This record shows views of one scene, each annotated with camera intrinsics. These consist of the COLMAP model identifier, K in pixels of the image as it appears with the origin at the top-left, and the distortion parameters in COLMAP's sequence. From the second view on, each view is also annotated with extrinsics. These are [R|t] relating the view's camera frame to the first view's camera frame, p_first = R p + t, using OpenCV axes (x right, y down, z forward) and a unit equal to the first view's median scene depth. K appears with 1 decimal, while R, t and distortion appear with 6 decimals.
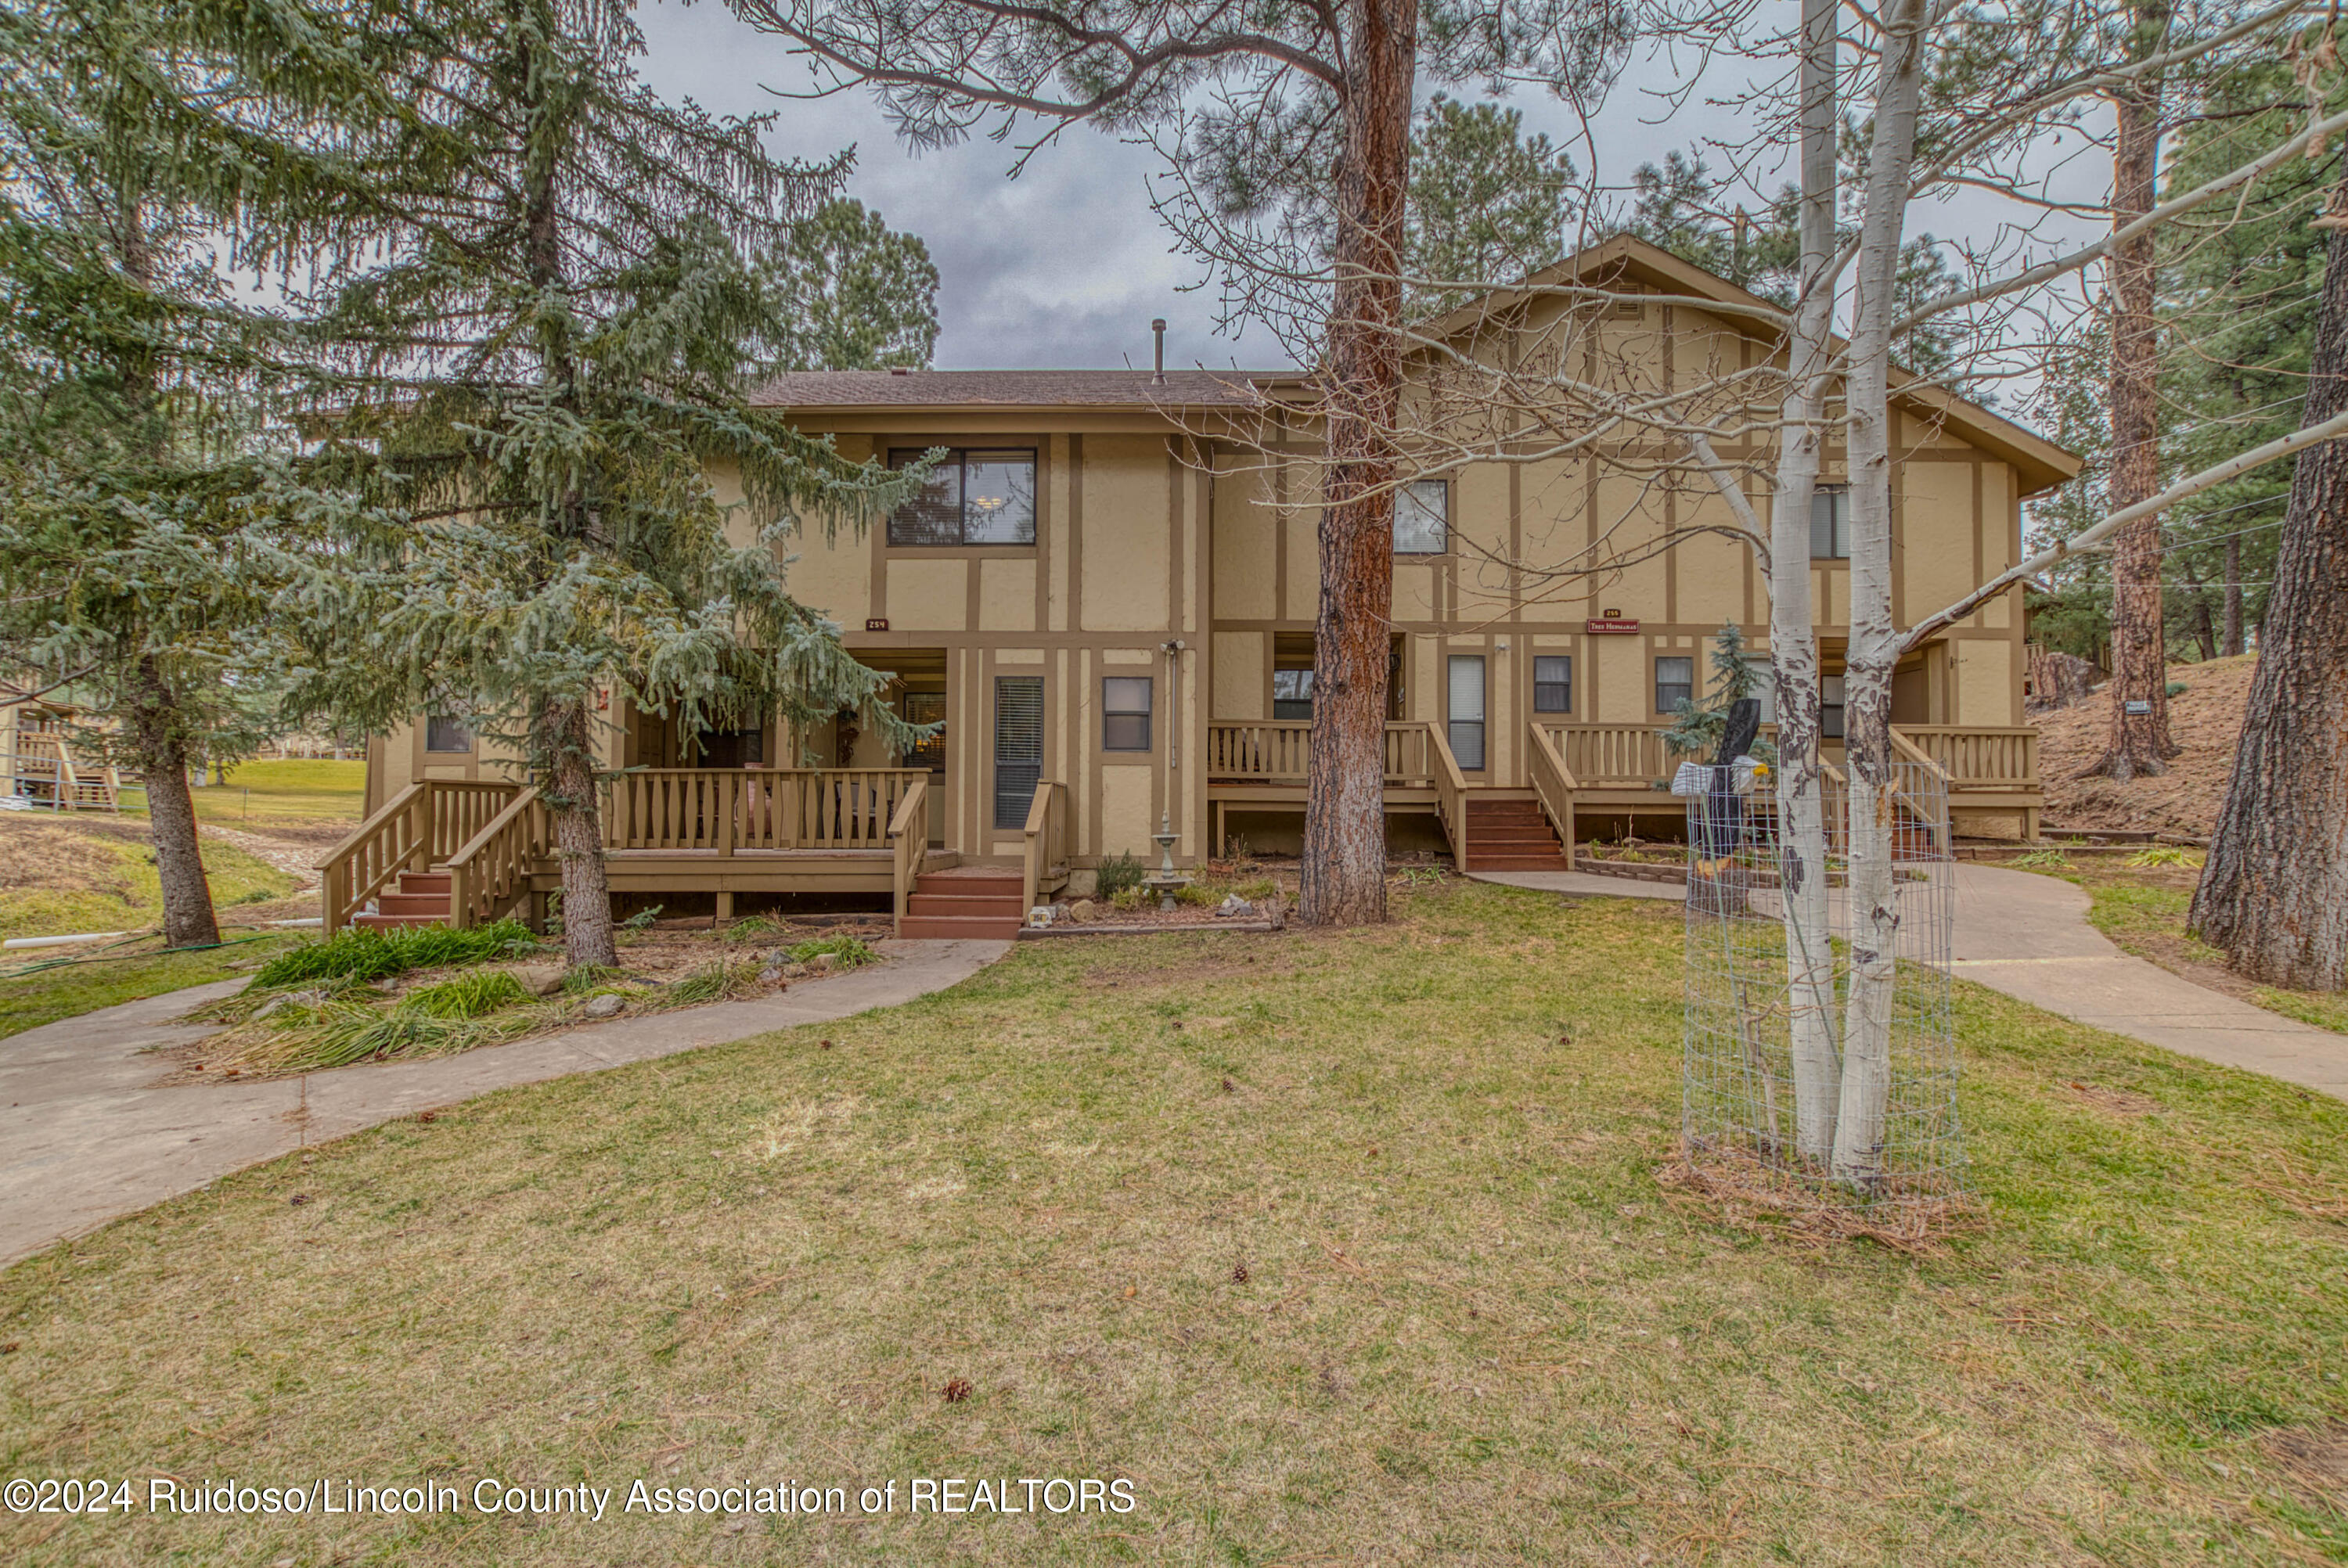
lens RADIAL K [[1011.0, 0, 1174.0], [0, 1011.0, 784.0], [0, 0, 1]] dist [-0.022884, 0.005762]
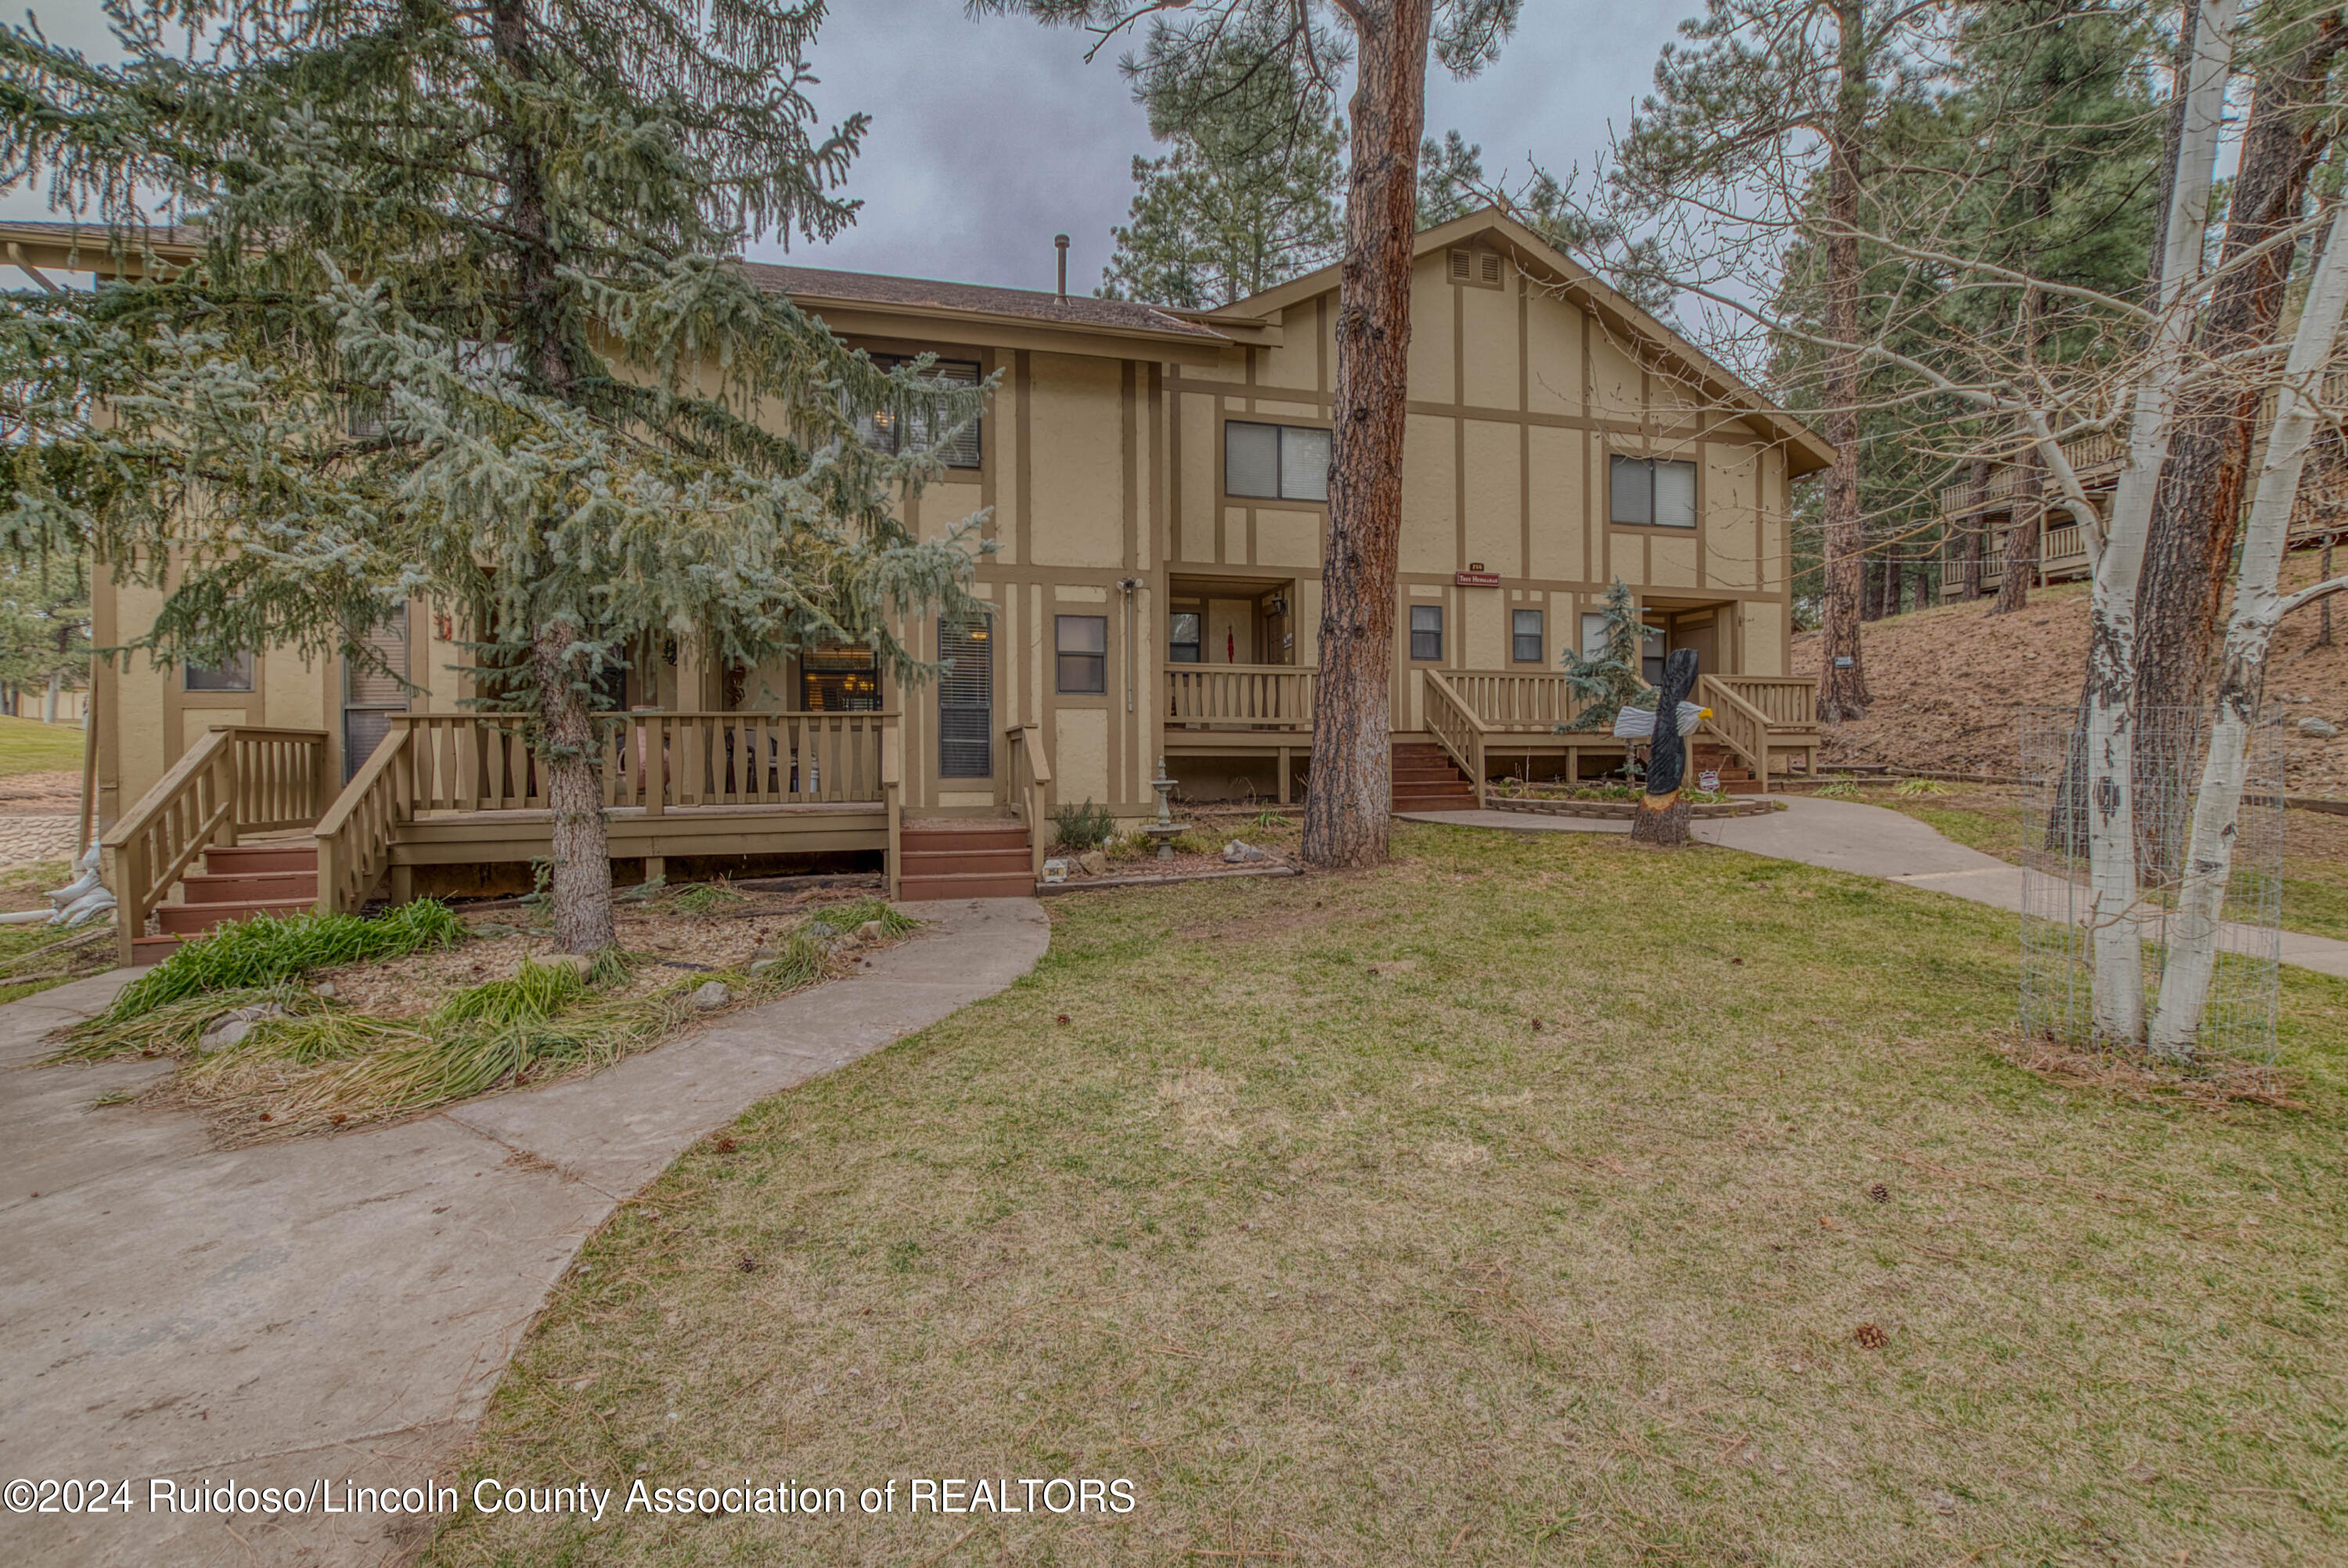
lens RADIAL K [[1030.9, 0, 1180.8], [0, 1030.9, 754.5], [0, 0, 1]] dist [-0.015311, 0.000433]
pose [[0.964120, -0.010056, 0.265276, -0.223780], [0.003704, 0.999695, 0.024436, 0.000980], [-0.265440, -0.022577, 0.963863, 0.044507]]
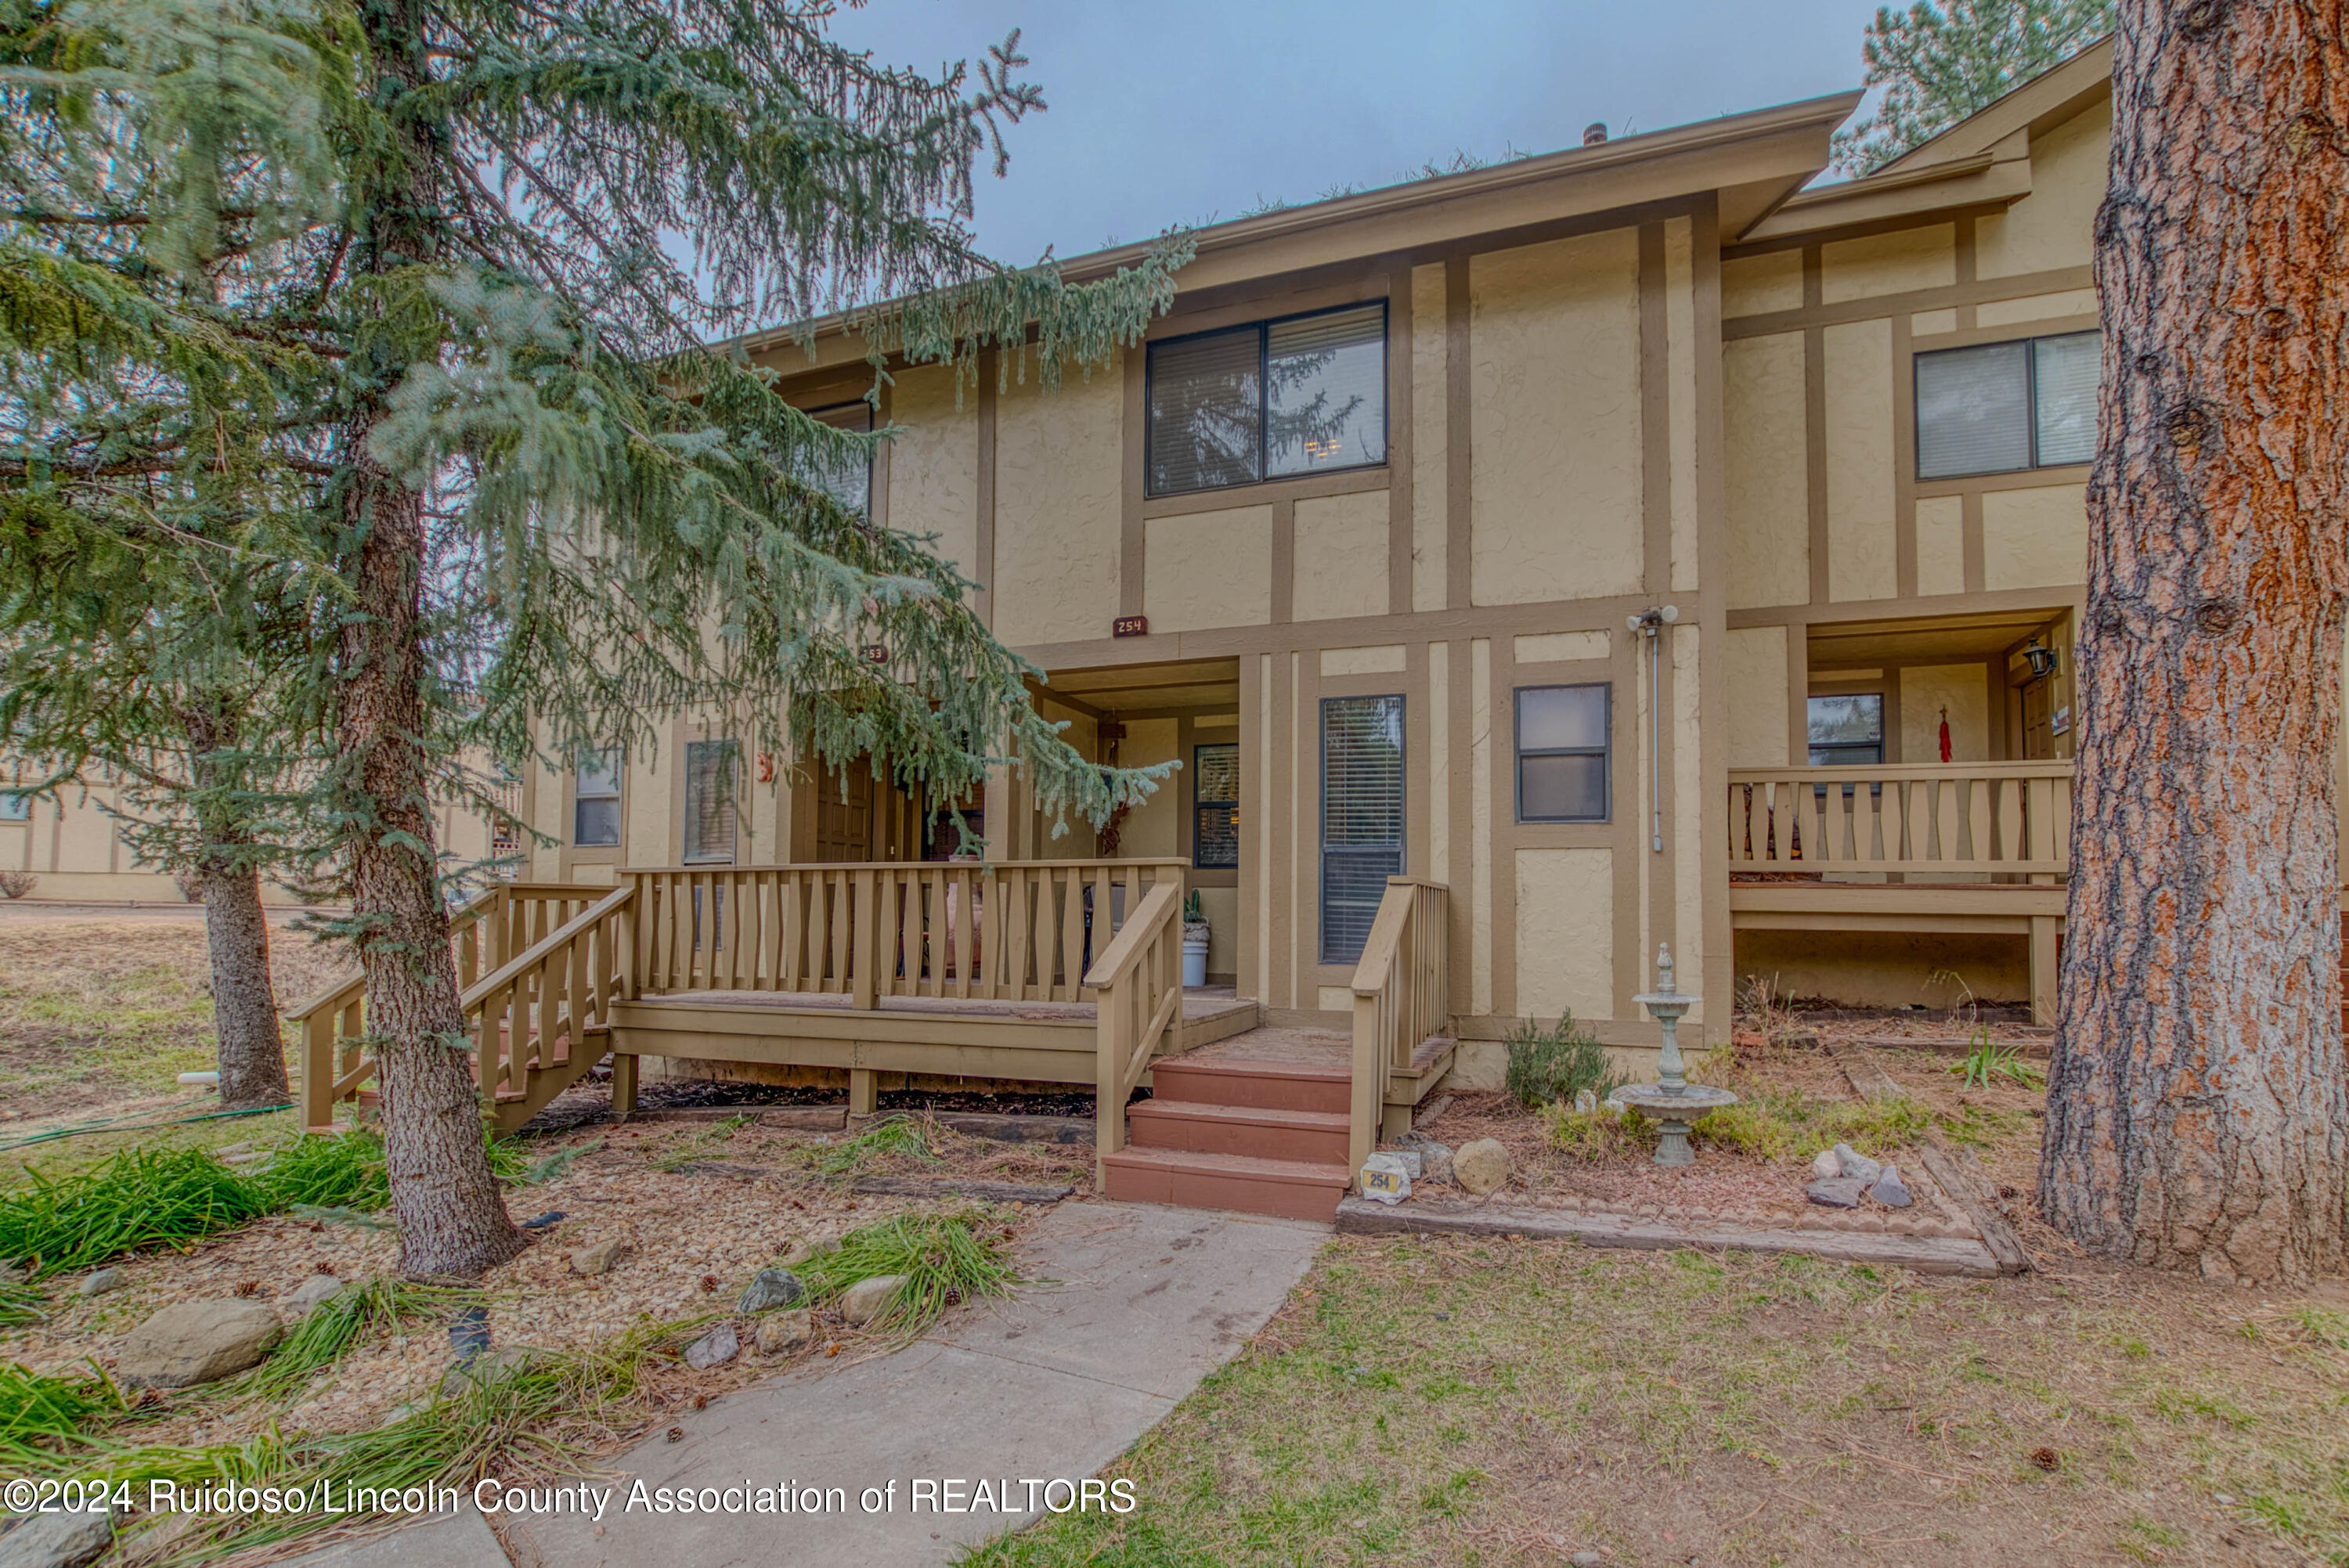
lens RADIAL K [[1066.0, 0, 1204.4], [0, 1066.0, 861.8], [0, 0, 1]] dist [-0.012711, 0.000859]
pose [[0.942098, -0.012068, -0.335119, -0.038232], [0.005985, 0.999798, -0.019180, -0.002073], [0.335283, 0.016063, 0.941981, 0.424729]]
